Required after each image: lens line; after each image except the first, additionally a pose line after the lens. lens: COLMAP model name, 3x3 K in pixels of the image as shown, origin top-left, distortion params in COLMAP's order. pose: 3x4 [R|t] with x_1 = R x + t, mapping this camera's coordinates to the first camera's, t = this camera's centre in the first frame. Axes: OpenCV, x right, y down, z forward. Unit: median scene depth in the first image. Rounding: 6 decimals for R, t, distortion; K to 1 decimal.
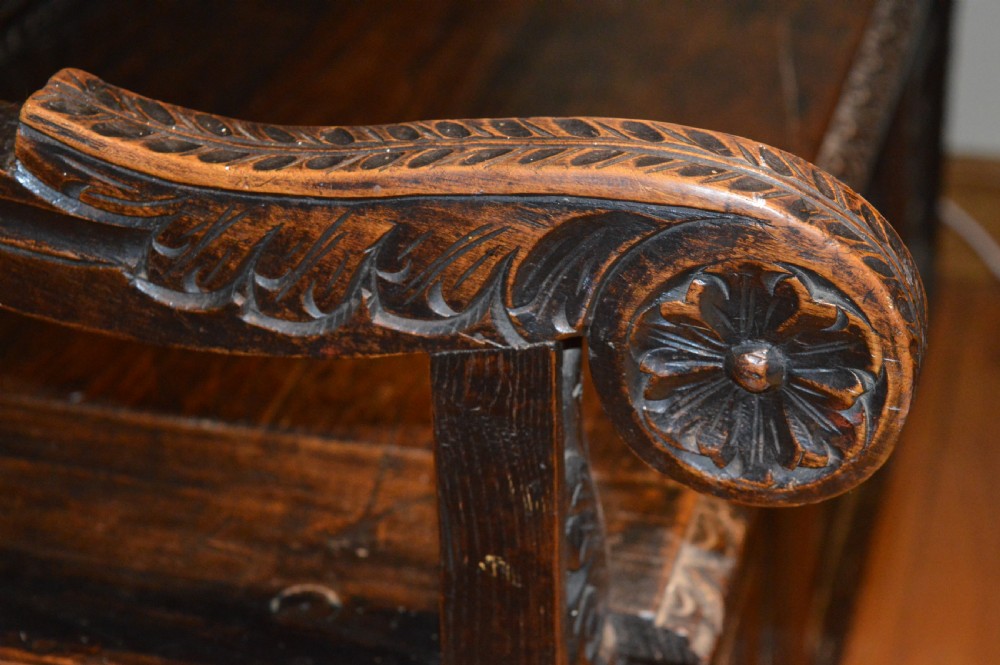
lens RADIAL K [[2258.2, 0, 500.0], [0, 2258.2, 332.5], [0, 0, 1]] dist [0.062095, 0.153264]
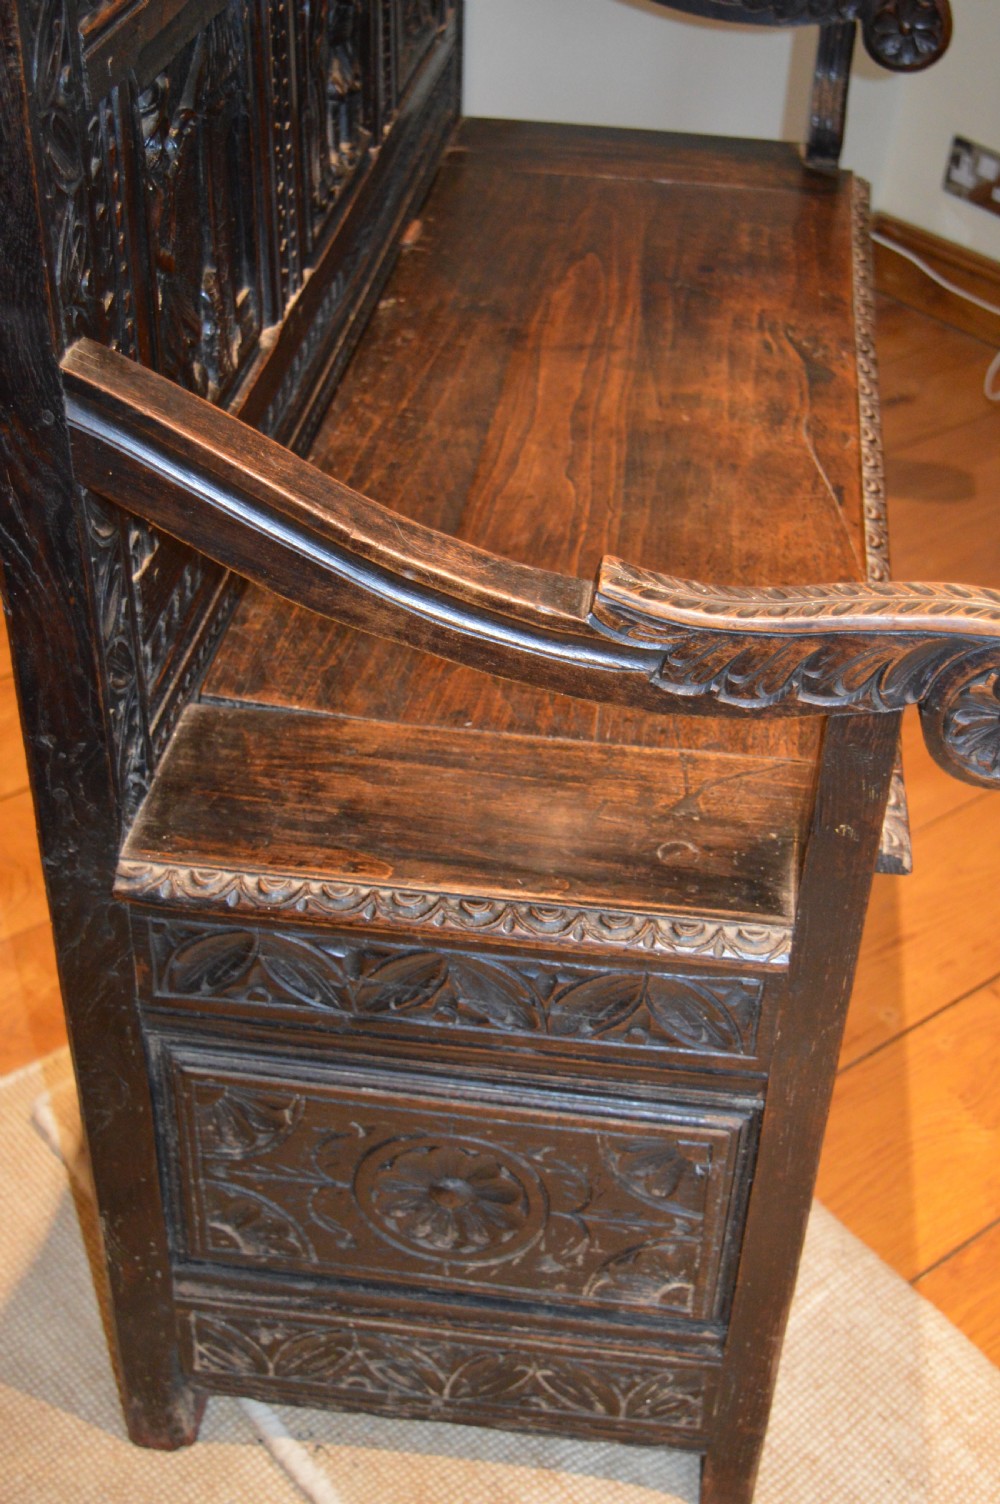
lens RADIAL K [[1944.7, 0, 500.0], [0, 1944.7, 752.0], [0, 0, 1]] dist [-0.056969, 0.058653]
pose [[0.986997, -0.049298, 0.152989, -0.524411], [0.032830, 0.993570, 0.108360, -0.137016], [-0.157347, -0.101928, 0.982269, -0.457352]]
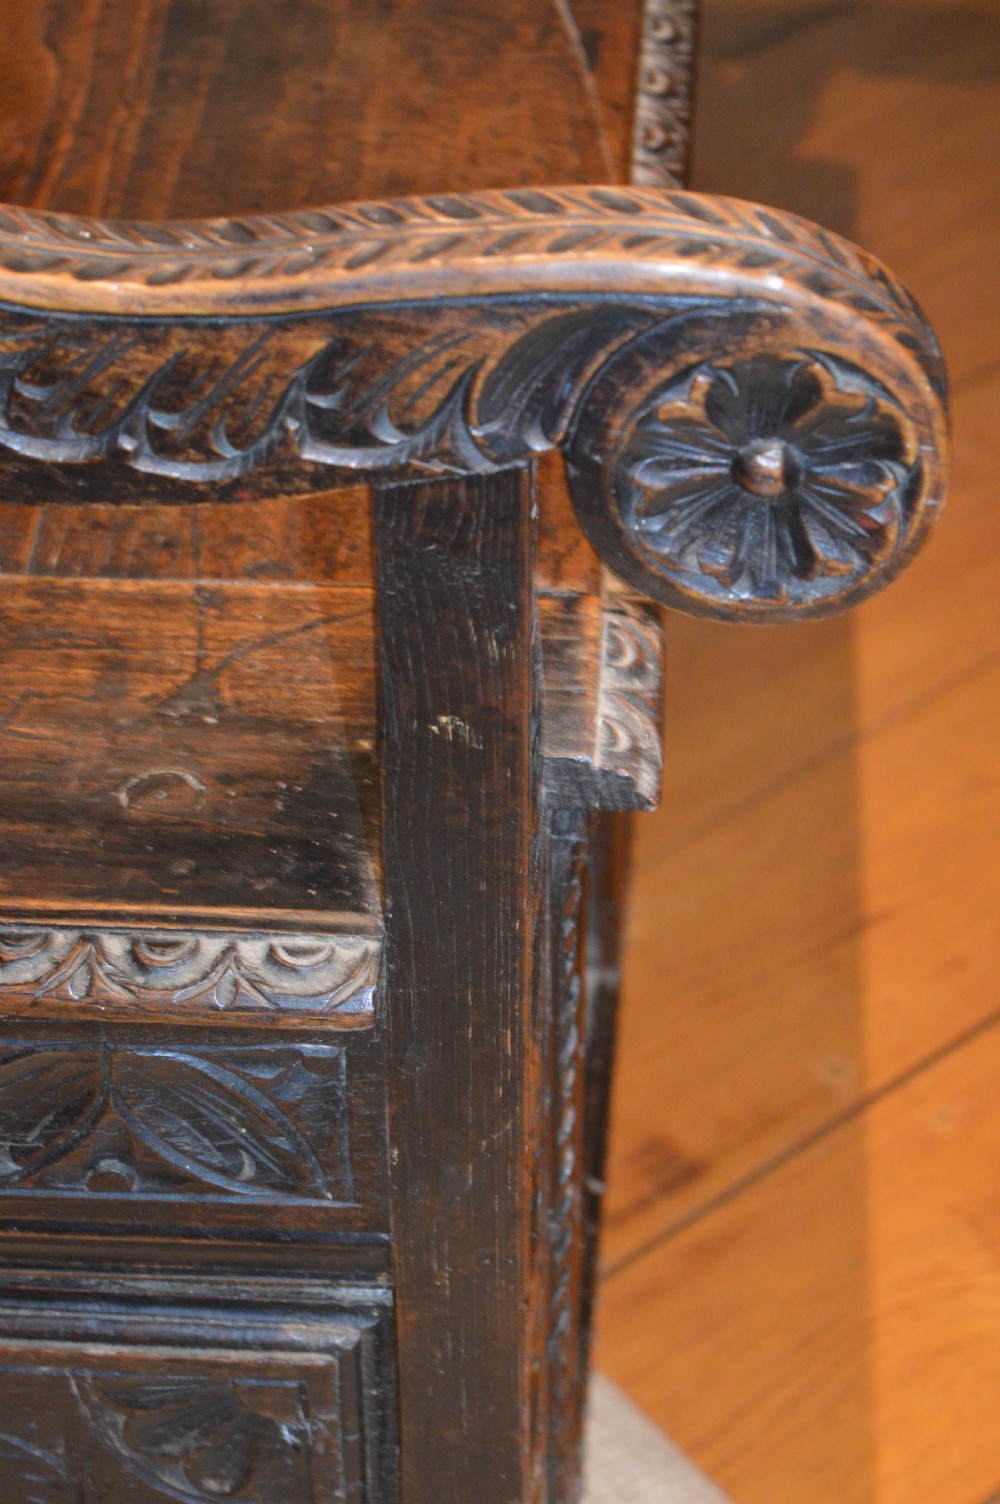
lens RADIAL K [[3444.0, 0, 500.0], [0, 3444.0, 752.0], [0, 0, 1]] dist [0.080534, -0.001007]
pose [[0.977513, -0.115015, 0.176748, -0.223388], [0.088488, 0.984523, 0.151274, -0.083575], [-0.191411, -0.132232, 0.972562, -0.257068]]
